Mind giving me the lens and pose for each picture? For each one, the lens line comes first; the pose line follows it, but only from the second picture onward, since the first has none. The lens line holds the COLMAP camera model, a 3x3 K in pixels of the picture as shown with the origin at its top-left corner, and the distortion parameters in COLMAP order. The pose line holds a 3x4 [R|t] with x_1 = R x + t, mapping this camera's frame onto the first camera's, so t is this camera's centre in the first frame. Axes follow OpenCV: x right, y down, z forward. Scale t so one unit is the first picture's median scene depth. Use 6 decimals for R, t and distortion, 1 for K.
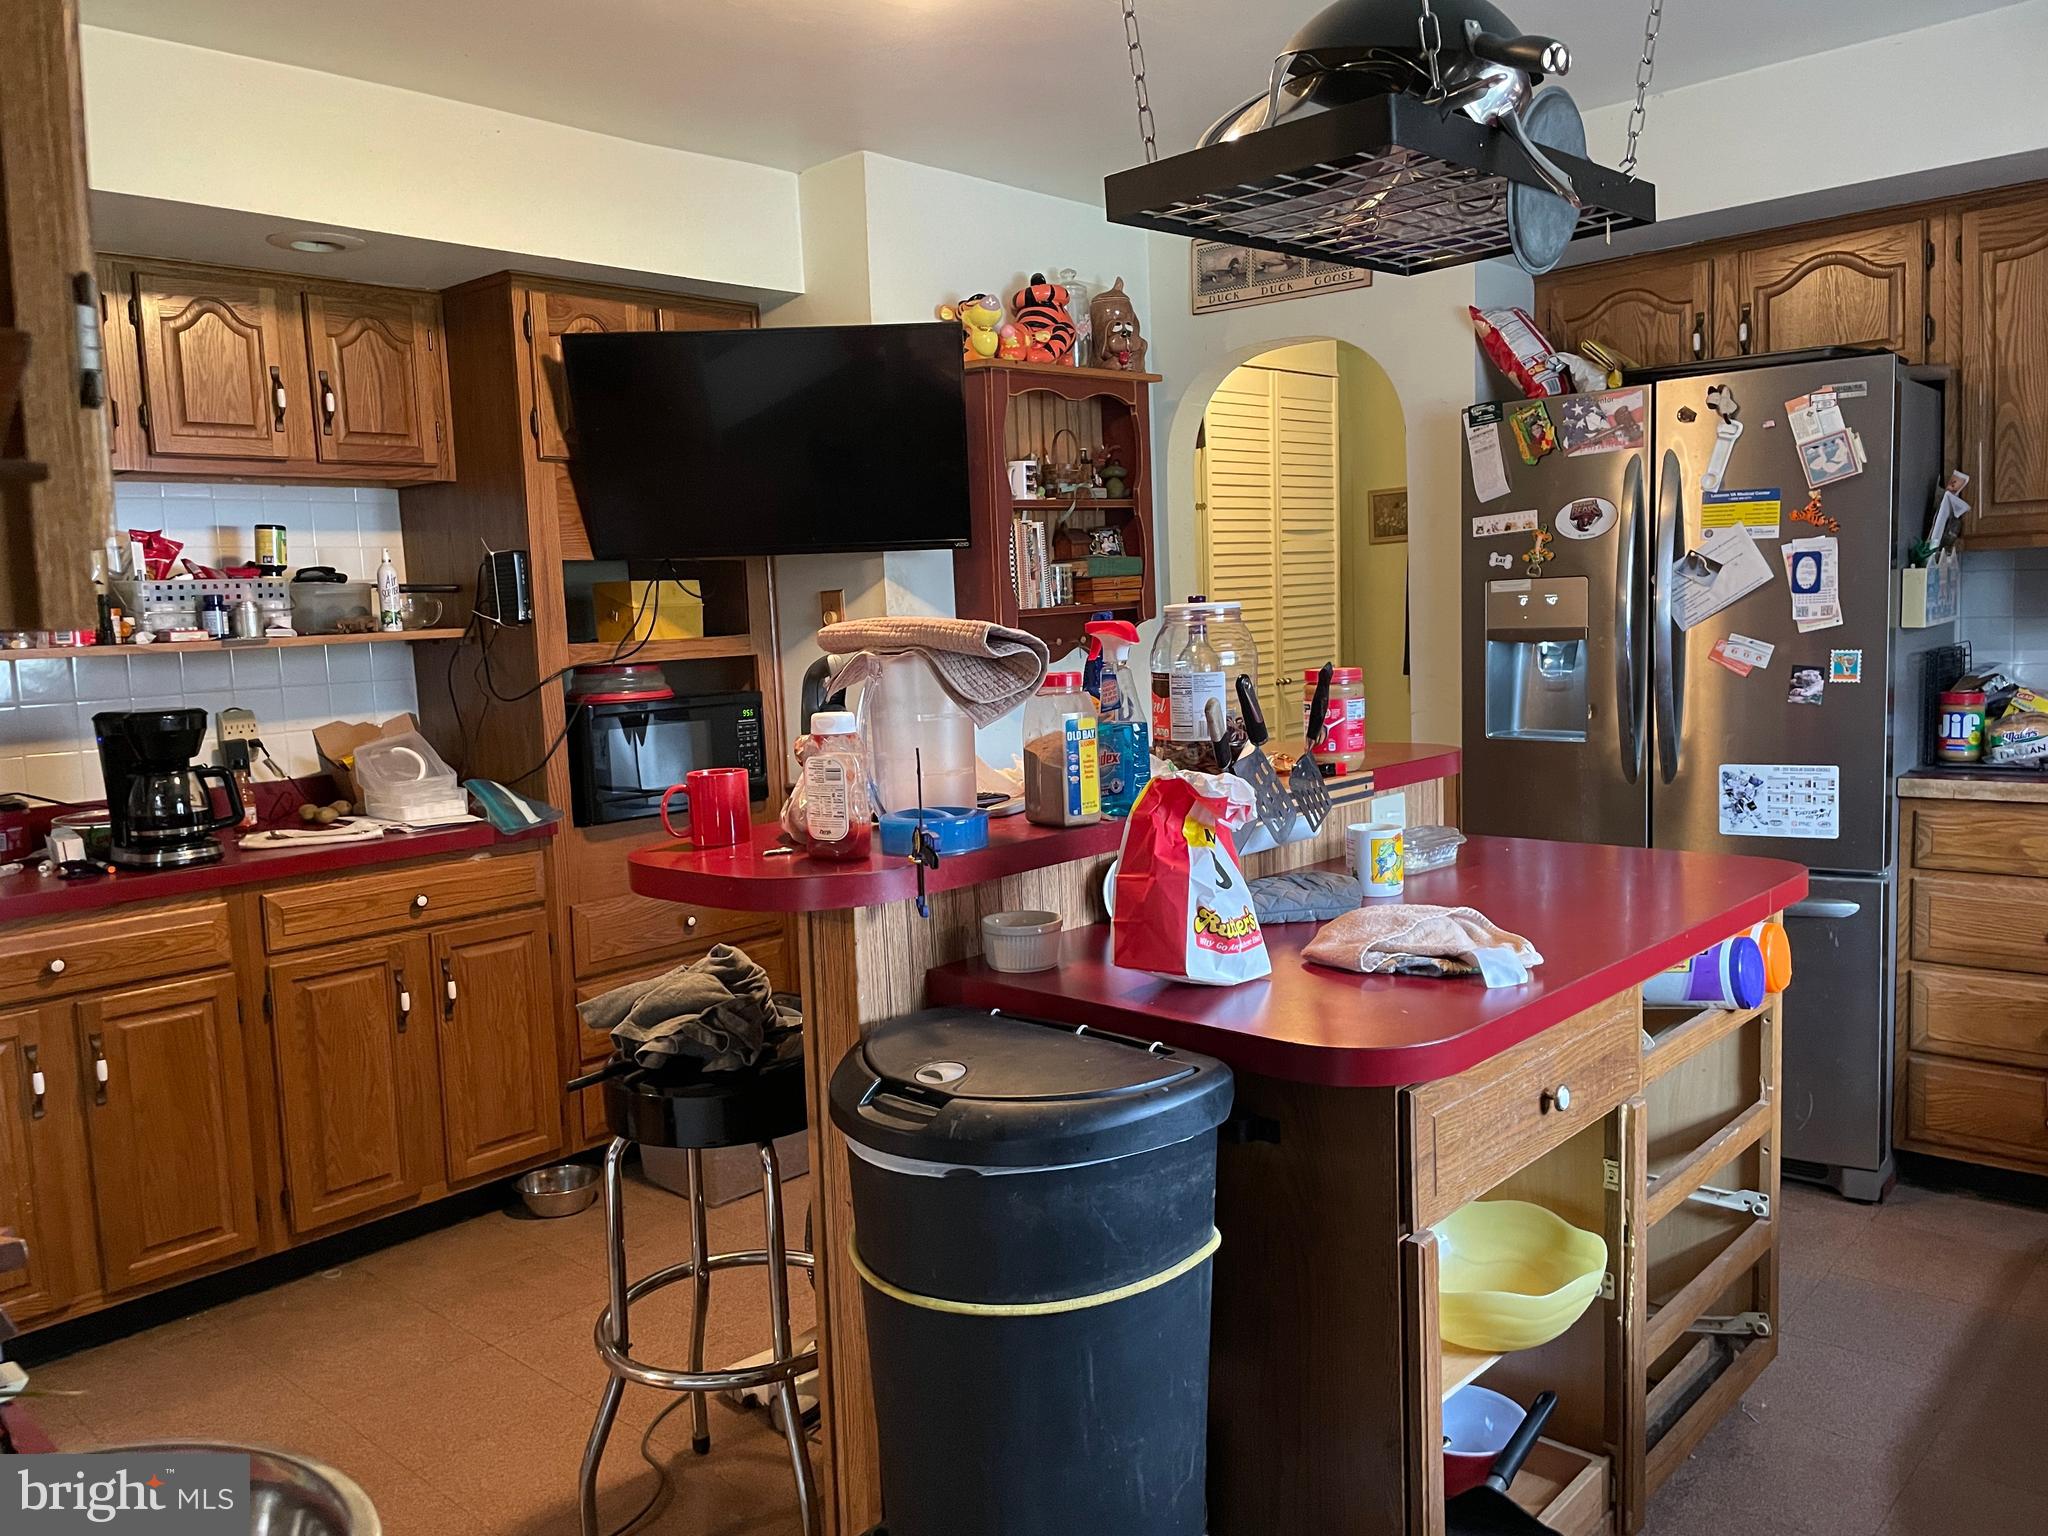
lens RADIAL K [[1571.8, 0, 1021.5], [0, 1571.8, 759.2], [0, 0, 1]] dist [0.069890, -0.054100]
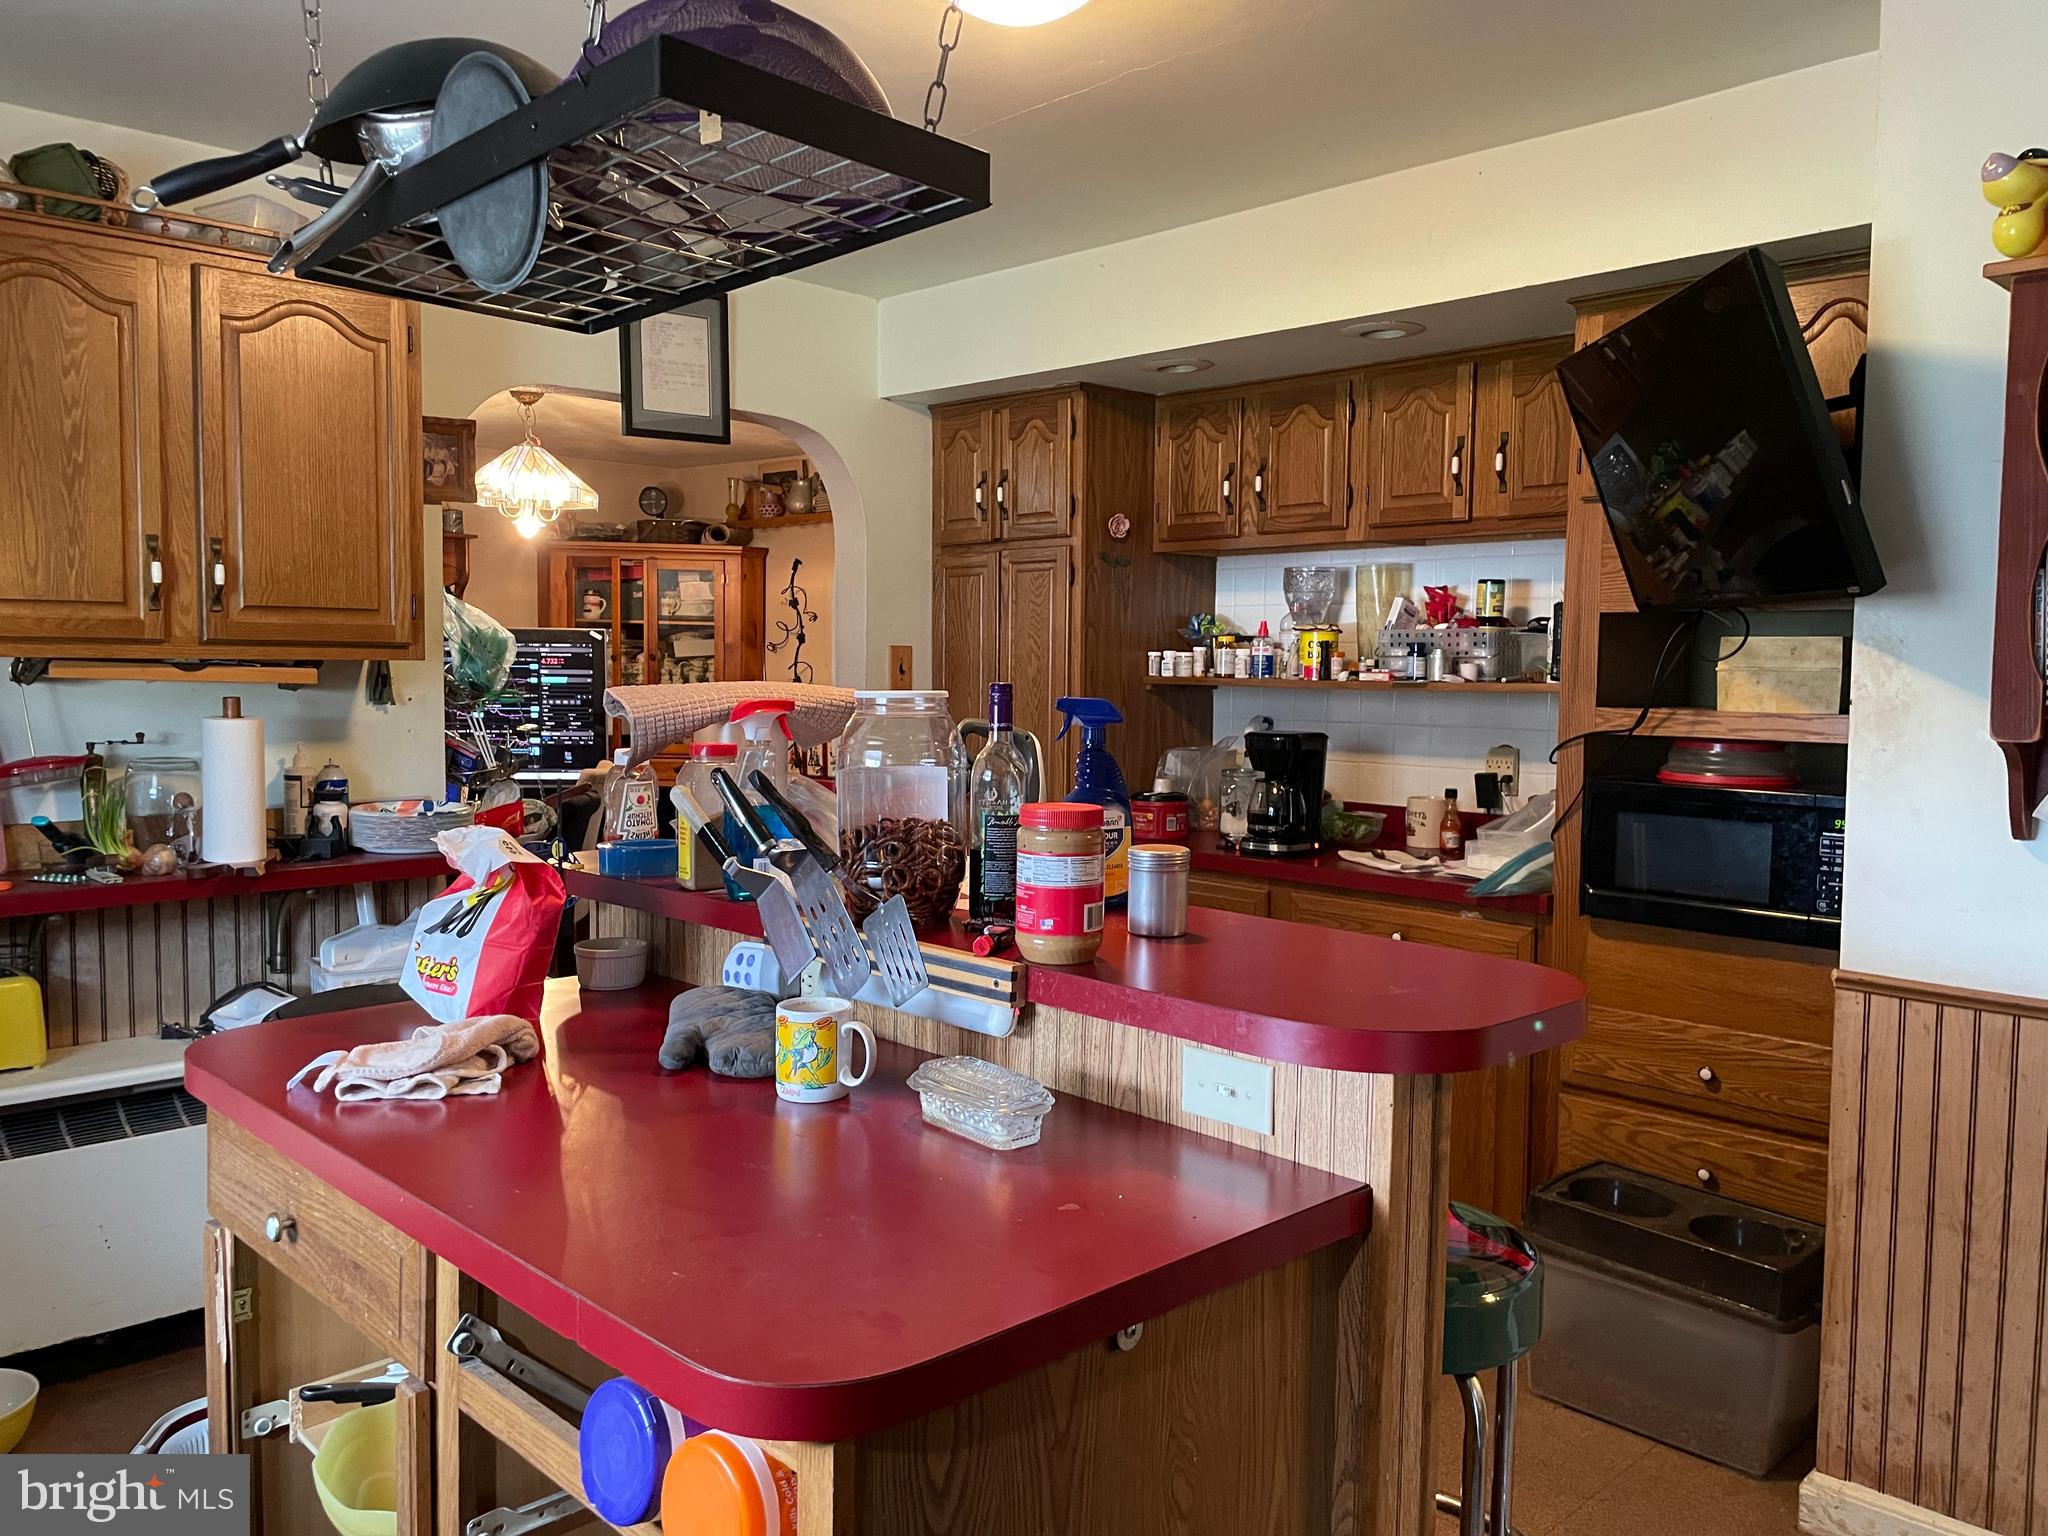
lens RADIAL K [[1571.8, 0, 1028.9], [0, 1571.8, 769.5], [0, 0, 1]] dist [0.069890, -0.054100]
pose [[-0.059949, 0.109764, -0.992148, 0.623469], [-0.109905, 0.987167, 0.115853, -0.107974], [0.992133, 0.115987, -0.047116, 0.746013]]
